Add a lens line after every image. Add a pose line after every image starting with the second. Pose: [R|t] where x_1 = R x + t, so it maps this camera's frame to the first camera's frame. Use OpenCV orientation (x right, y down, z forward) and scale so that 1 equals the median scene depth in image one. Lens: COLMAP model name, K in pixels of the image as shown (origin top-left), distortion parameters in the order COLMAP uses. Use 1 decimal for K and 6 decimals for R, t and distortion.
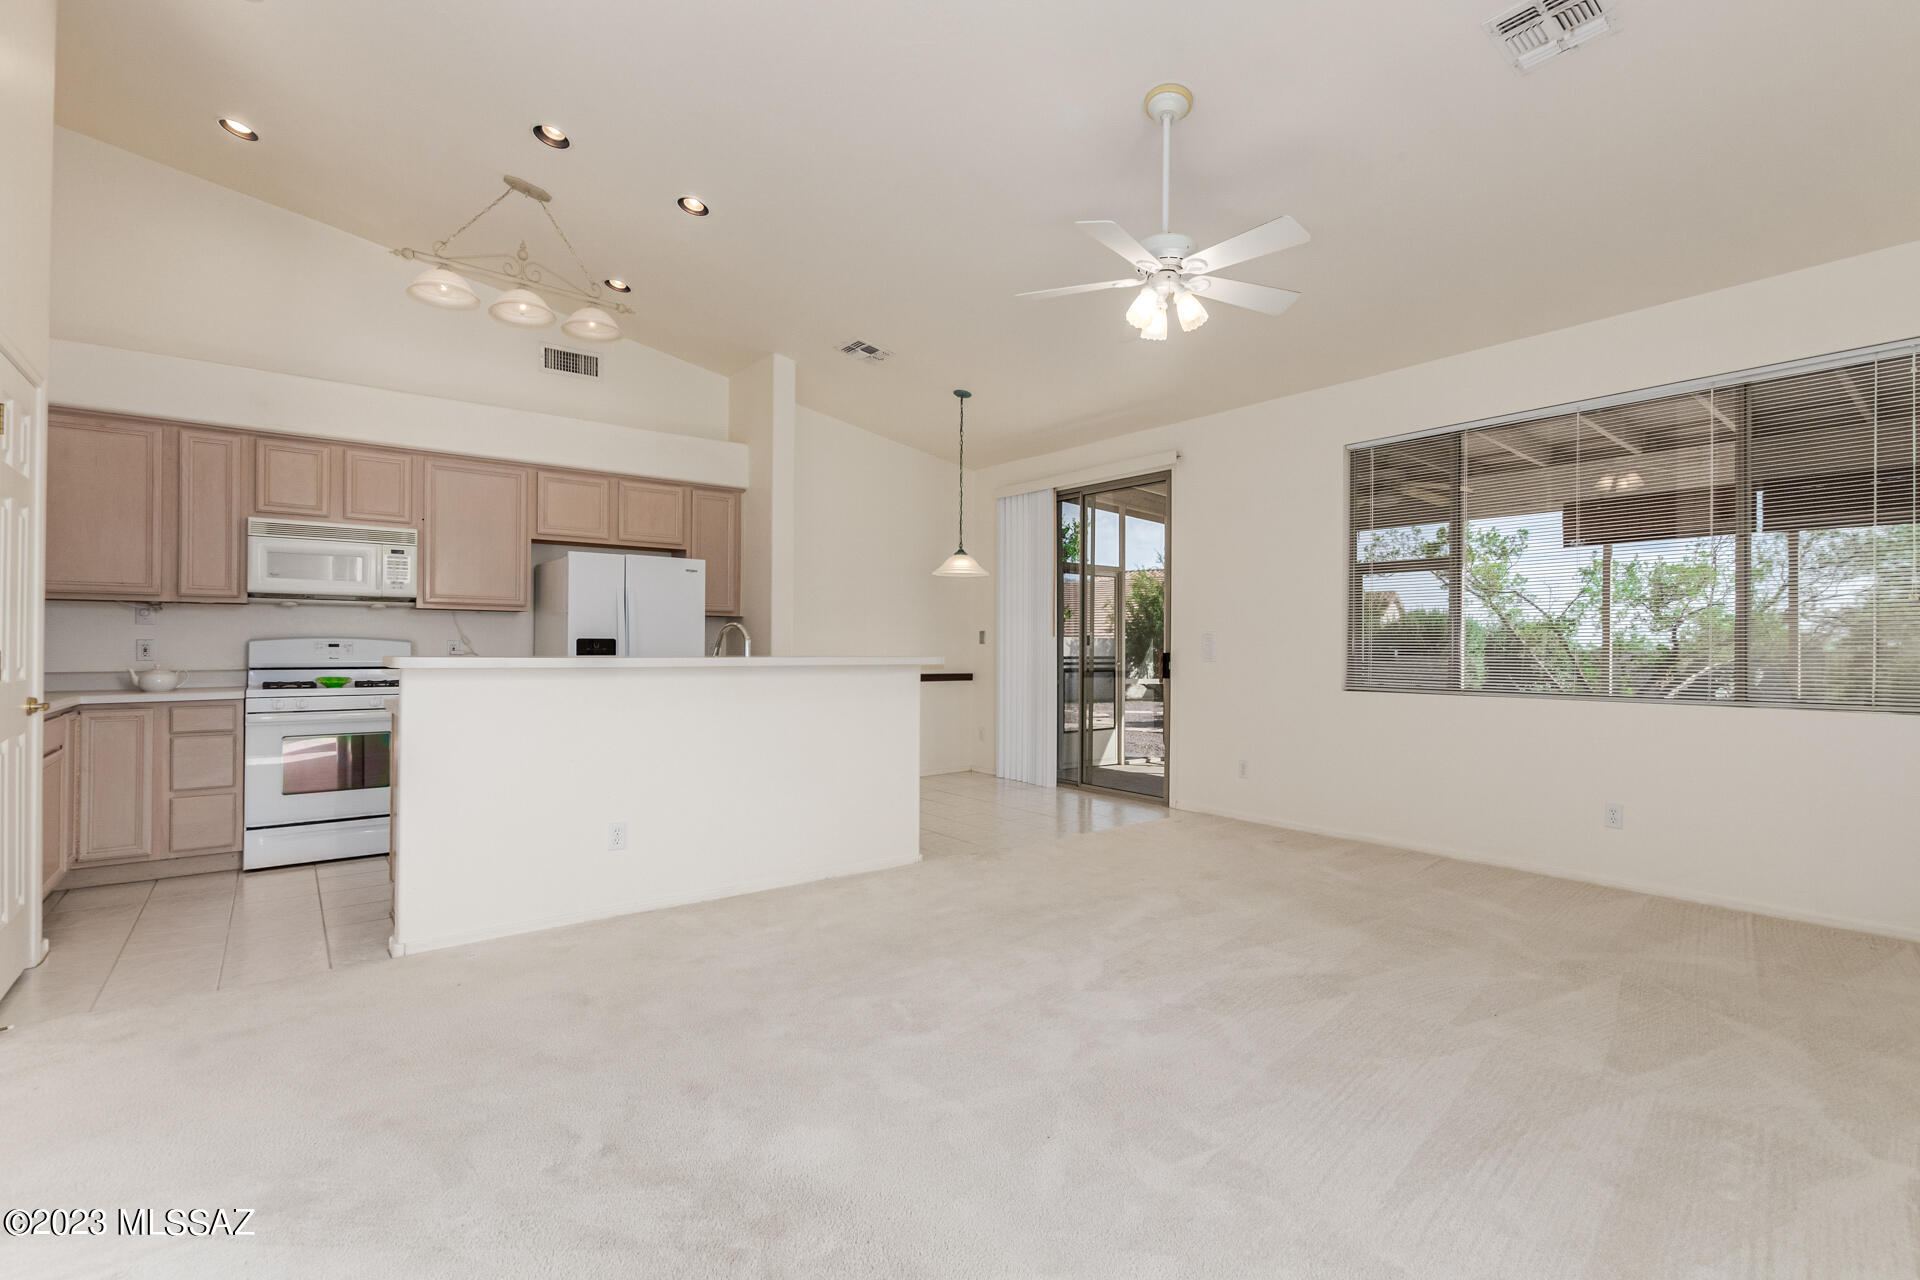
lens RADIAL K [[921.4, 0, 969.9], [0, 921.4, 641.5], [0, 0, 1]] dist [0.077314, 0.000129]
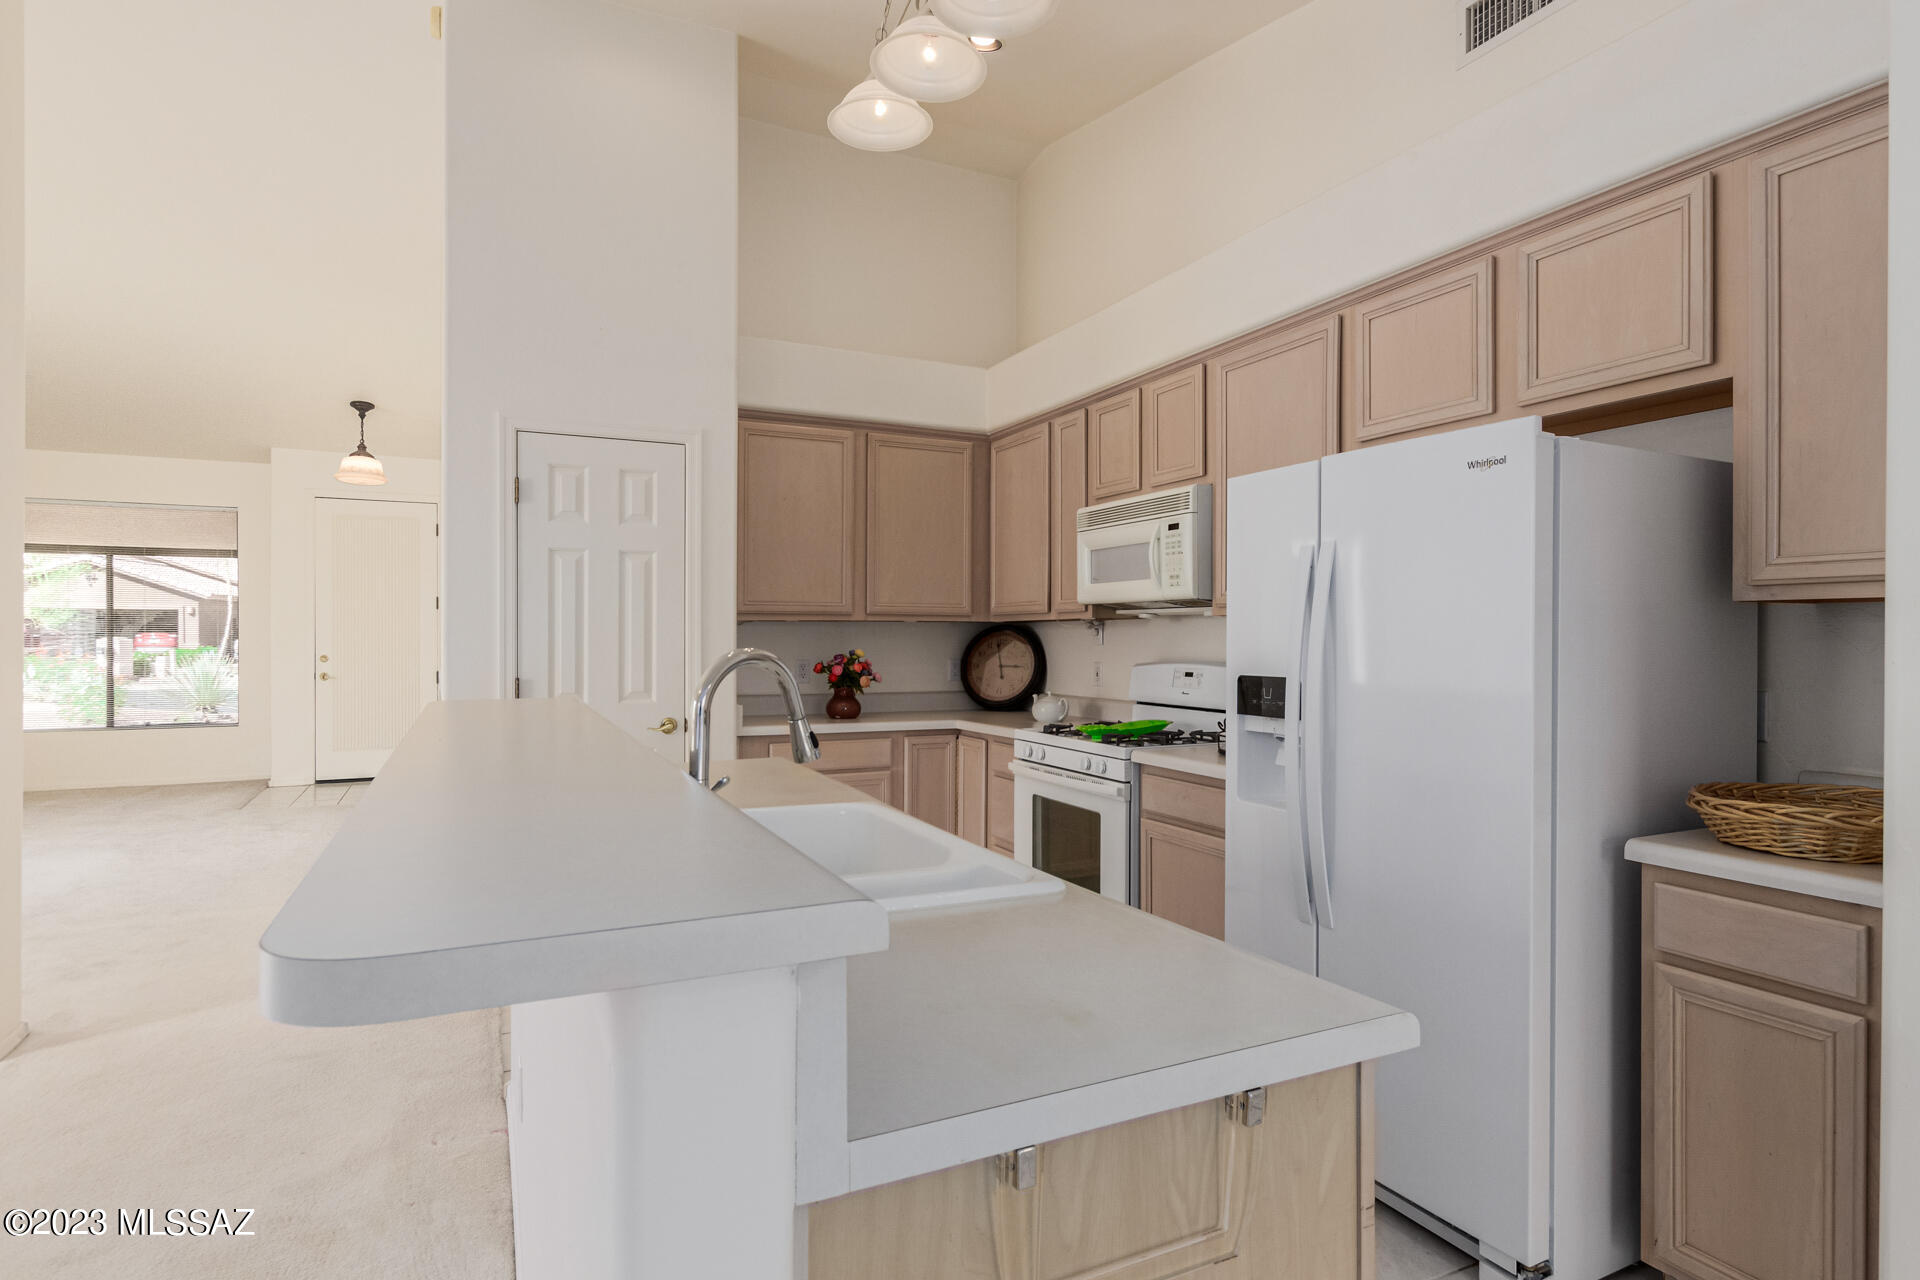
lens RADIAL K [[996.1, 0, 878.8], [0, 996.1, 637.9], [0, 0, 1]] dist [0.030303, 0.000178]
pose [[-0.224571, -0.001029, -0.974457, 0.073895], [0.004342, 0.999988, -0.002056, -0.021575], [0.974448, -0.004693, -0.224564, 0.958692]]
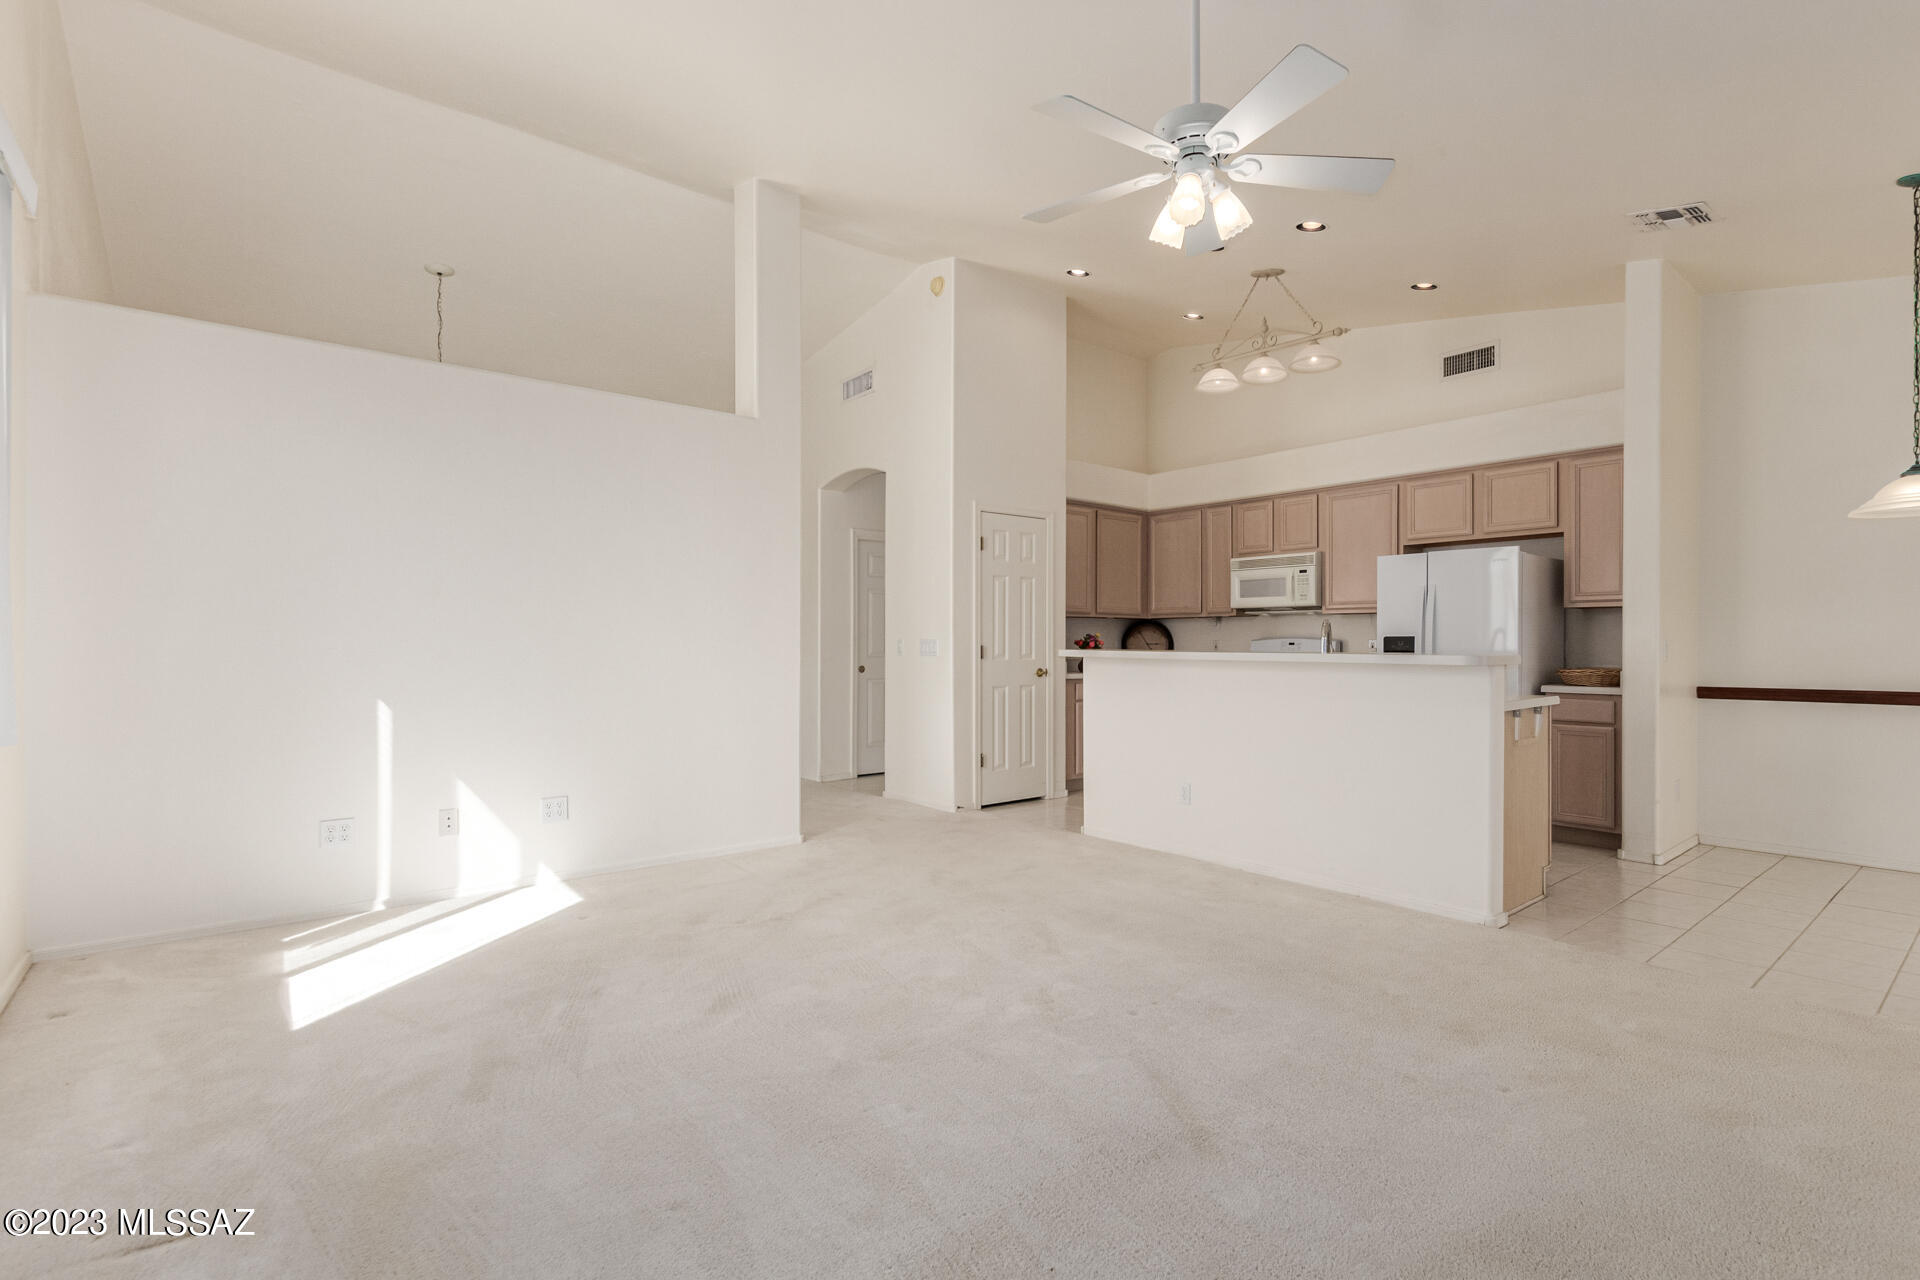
lens RADIAL K [[921.4, 0, 969.9], [0, 921.4, 641.5], [0, 0, 1]] dist [0.077314, 0.000129]
pose [[0.065148, -0.004365, -0.997866, 0.631739], [0.004722, 0.999981, -0.004066, 0.004198], [0.997864, -0.004447, 0.065167, 0.464132]]
